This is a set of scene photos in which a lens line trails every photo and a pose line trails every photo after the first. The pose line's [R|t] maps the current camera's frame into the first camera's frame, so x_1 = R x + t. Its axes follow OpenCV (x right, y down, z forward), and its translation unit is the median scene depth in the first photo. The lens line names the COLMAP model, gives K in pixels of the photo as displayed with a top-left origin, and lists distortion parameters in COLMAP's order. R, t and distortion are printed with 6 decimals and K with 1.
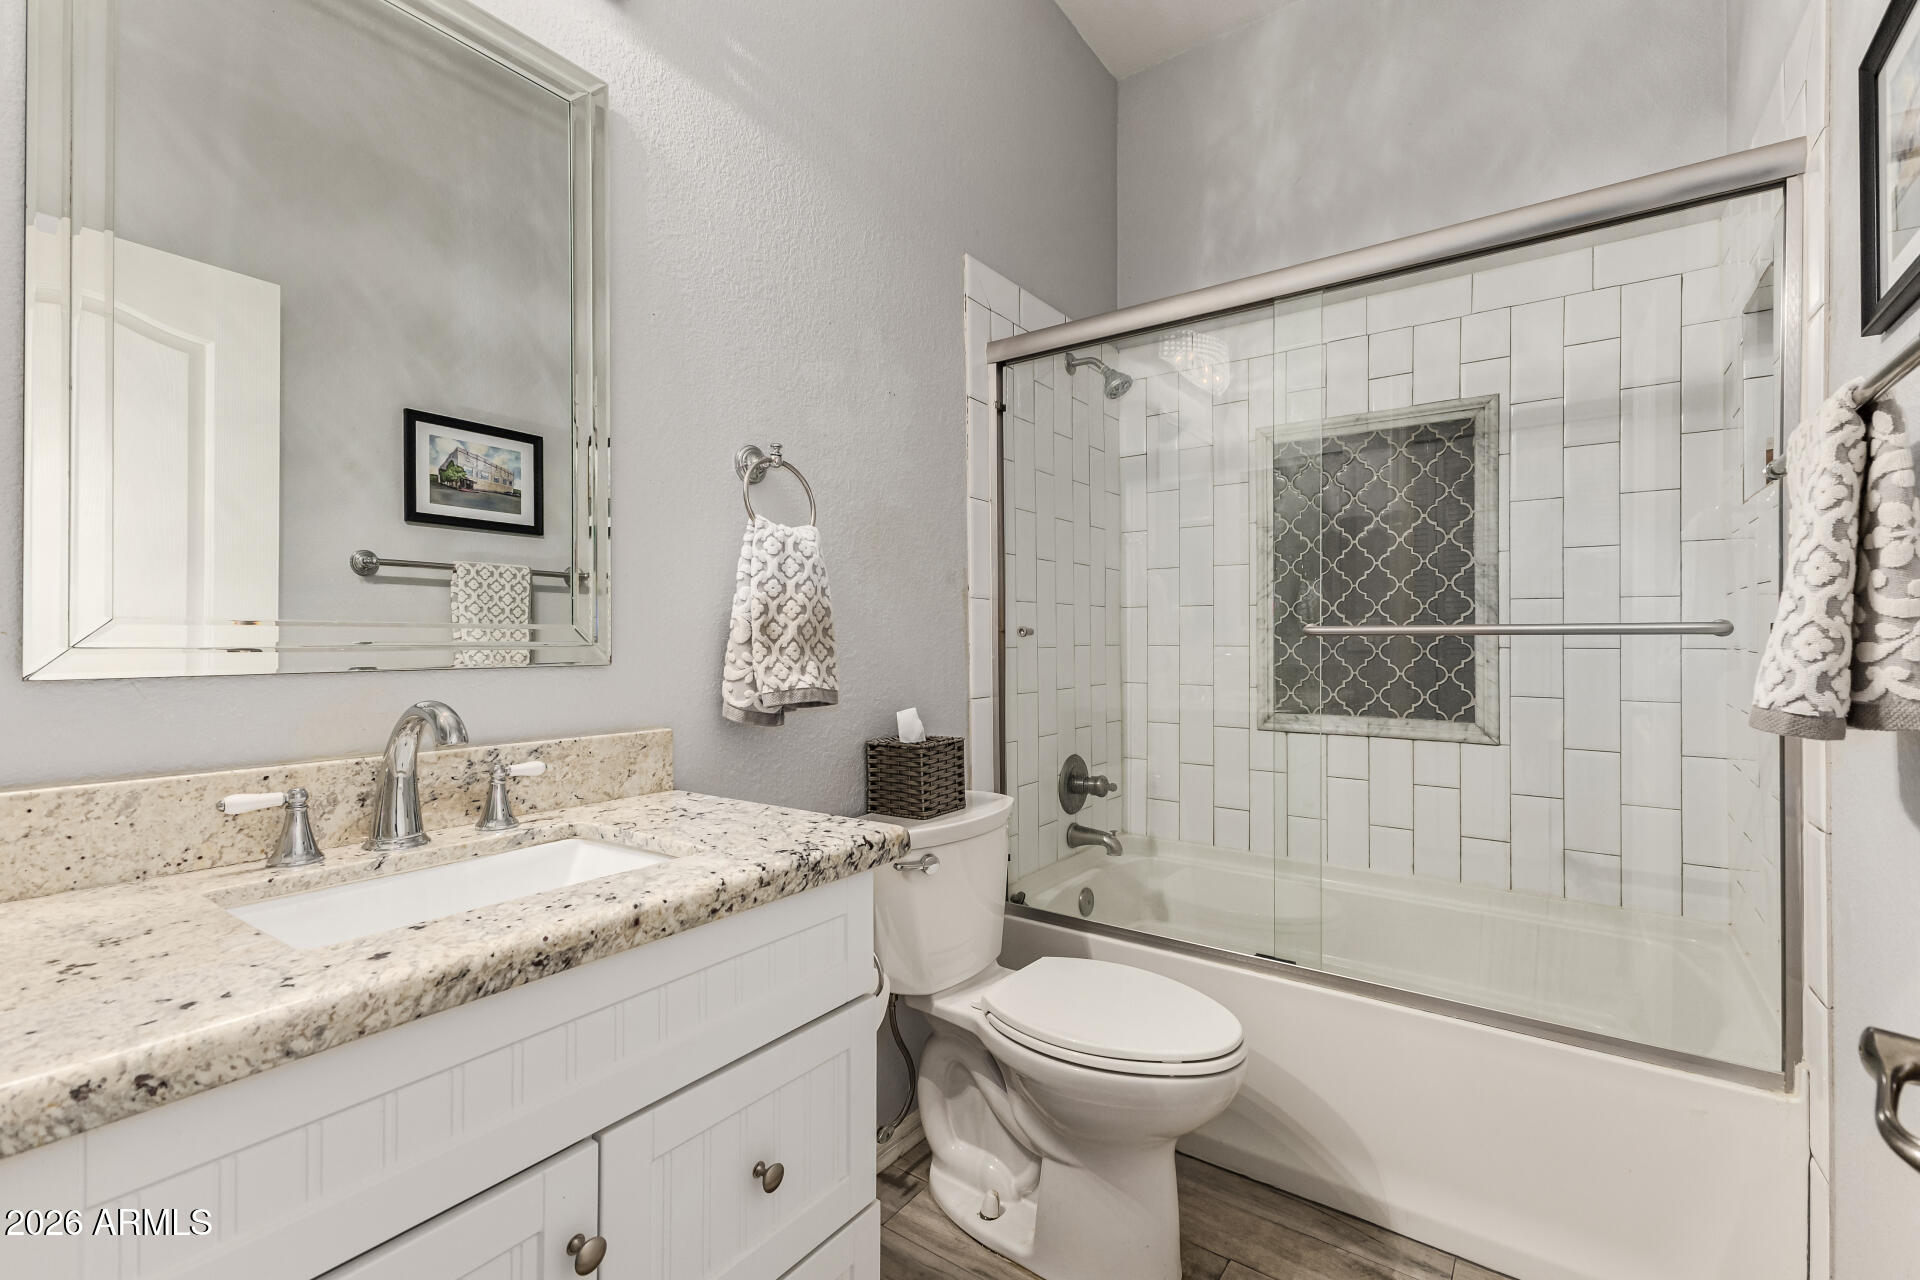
lens RADIAL K [[825.7, 0, 959.9], [0, 825.7, 637.1], [0, 0, 1]] dist [0.013167, -0.003400]
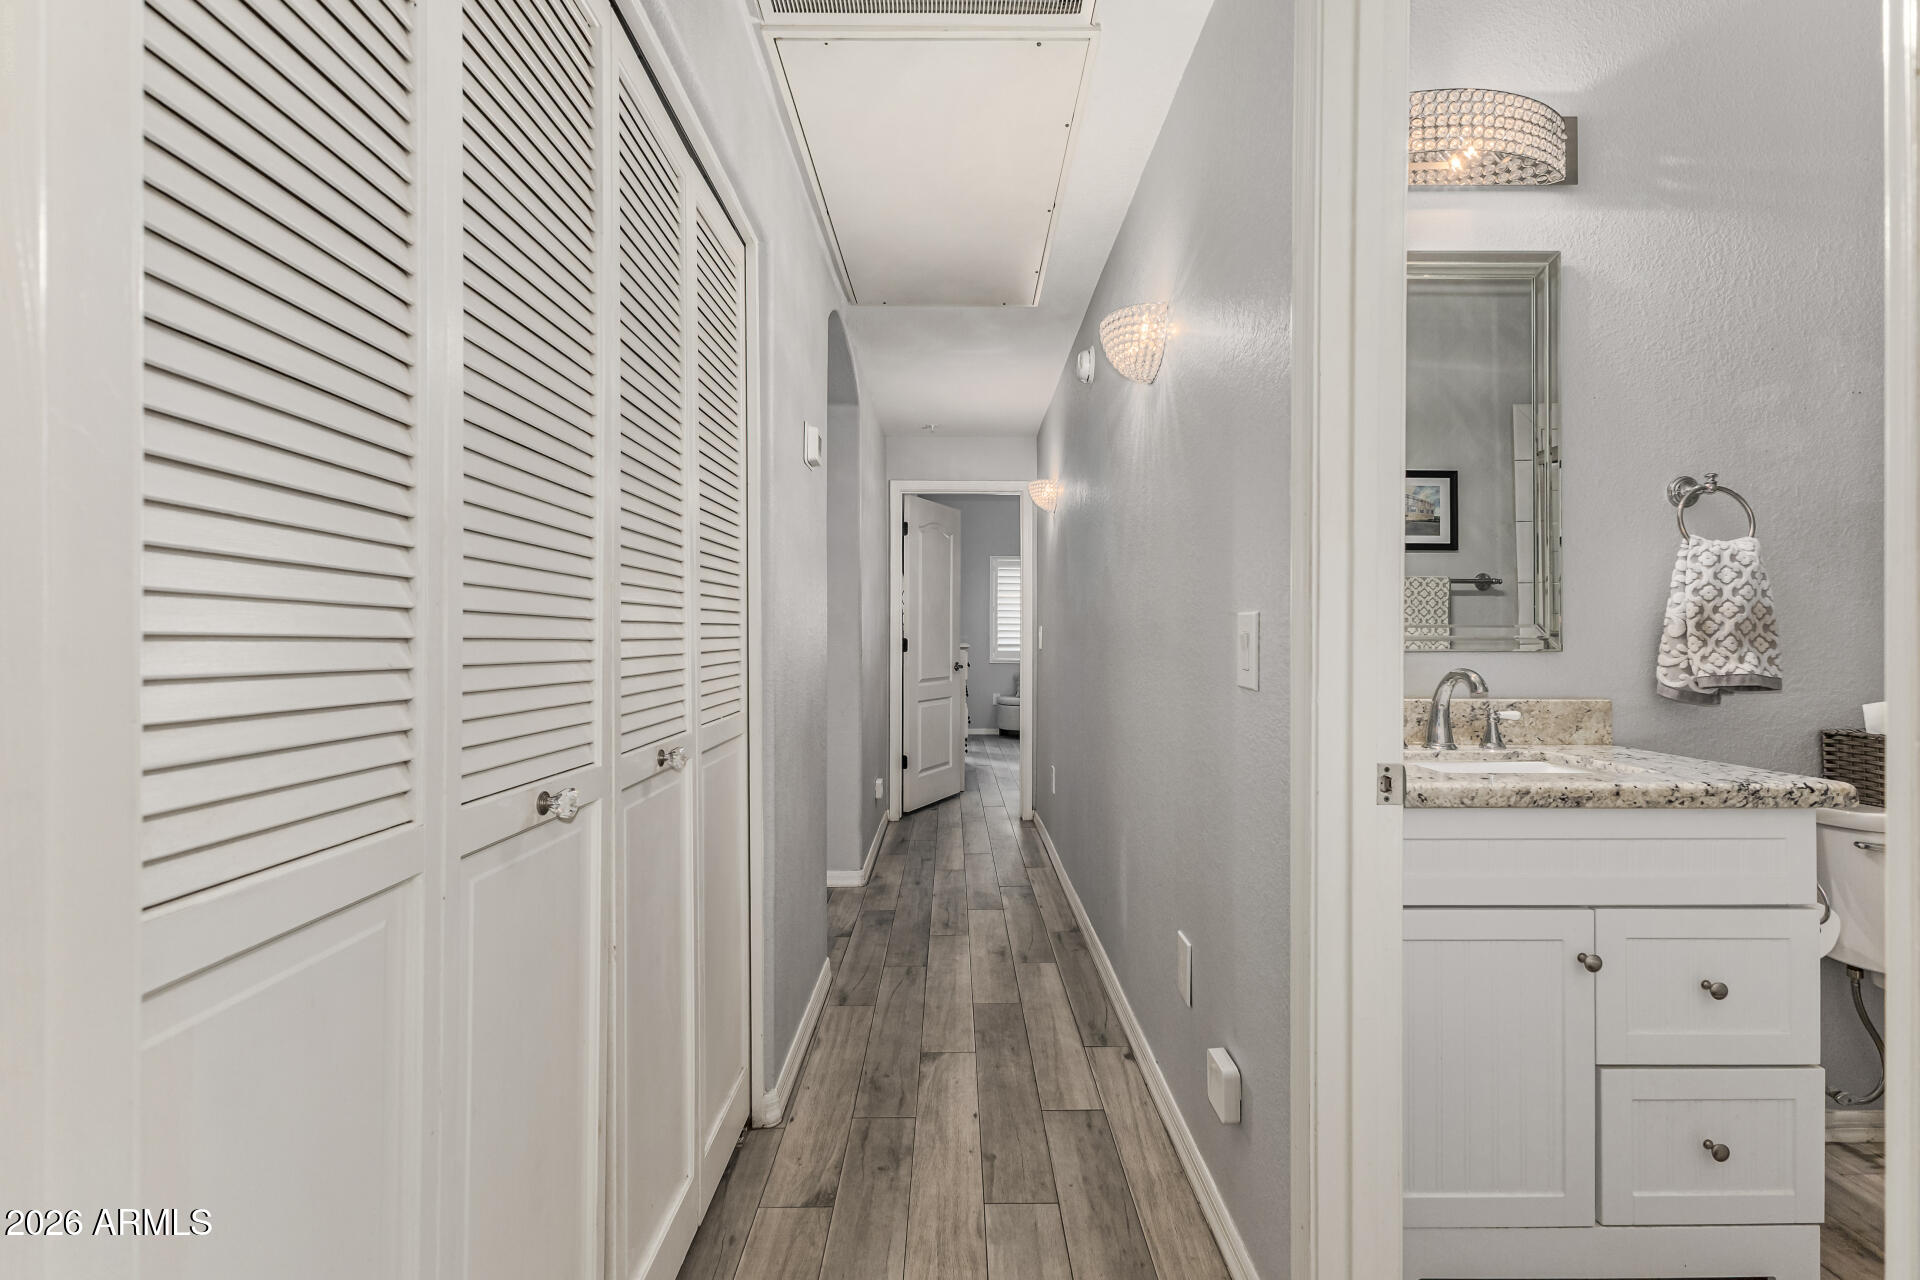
lens RADIAL K [[828.5, 0, 964.1], [0, 828.5, 631.5], [0, 0, 1]] dist [0.000810, -0.000238]
pose [[0.592767, -0.001771, -0.805372, 0.114782], [0.002324, 0.999997, -0.000489, -0.003341], [0.805371, -0.001582, 0.592769, -0.644324]]
